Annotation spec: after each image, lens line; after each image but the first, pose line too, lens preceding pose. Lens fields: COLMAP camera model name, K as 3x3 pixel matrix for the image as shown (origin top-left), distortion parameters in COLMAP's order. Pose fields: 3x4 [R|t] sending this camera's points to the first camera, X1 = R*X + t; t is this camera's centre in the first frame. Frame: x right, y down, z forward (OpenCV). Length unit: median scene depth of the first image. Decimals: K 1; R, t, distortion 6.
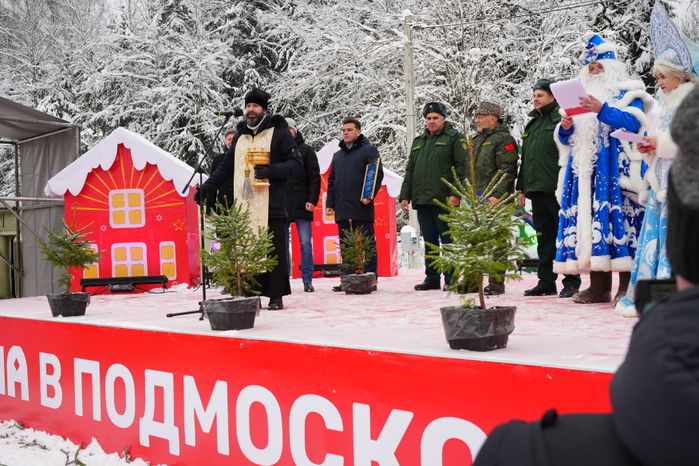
lens RADIAL K [[783.3, 0, 349.5], [0, 783.3, 233.0], [0, 0, 1]] dist [0.004051, -0.015468]
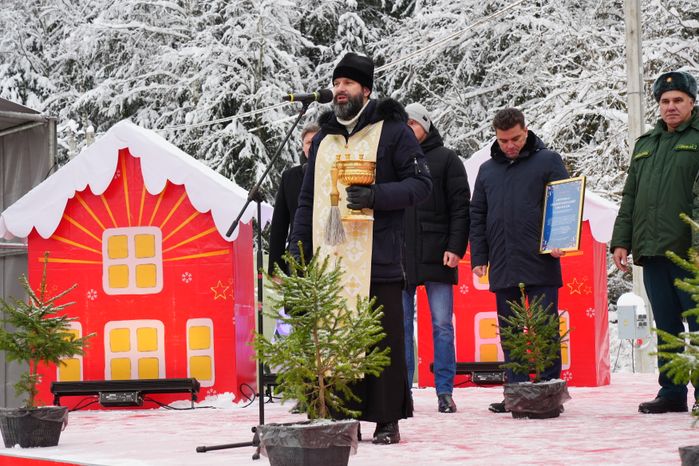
lens RADIAL K [[1410.7, 0, 349.5], [0, 1410.7, 233.0], [0, 0, 1]] dist [-0.004497, 0.064461]
pose [[0.992316, 0.002649, -0.123699, 0.002864], [-0.008825, 0.998740, -0.049404, -0.001797], [0.123412, 0.050116, 0.991089, -0.010074]]
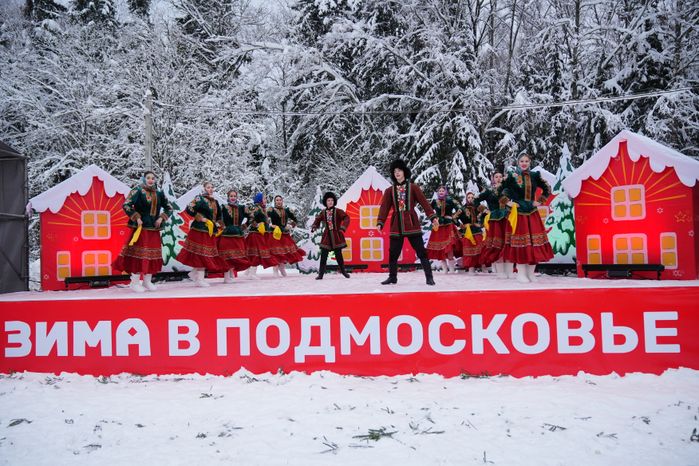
lens RADIAL K [[581.2, 0, 349.5], [0, 581.2, 233.0], [0, 0, 1]] dist [-0.006827, 0.004232]
pose [[0.798843, 0.034746, 0.600535, -0.522124], [-0.007539, 0.998830, -0.047761, 0.026031], [-0.601492, 0.033626, 0.798171, -0.052329]]
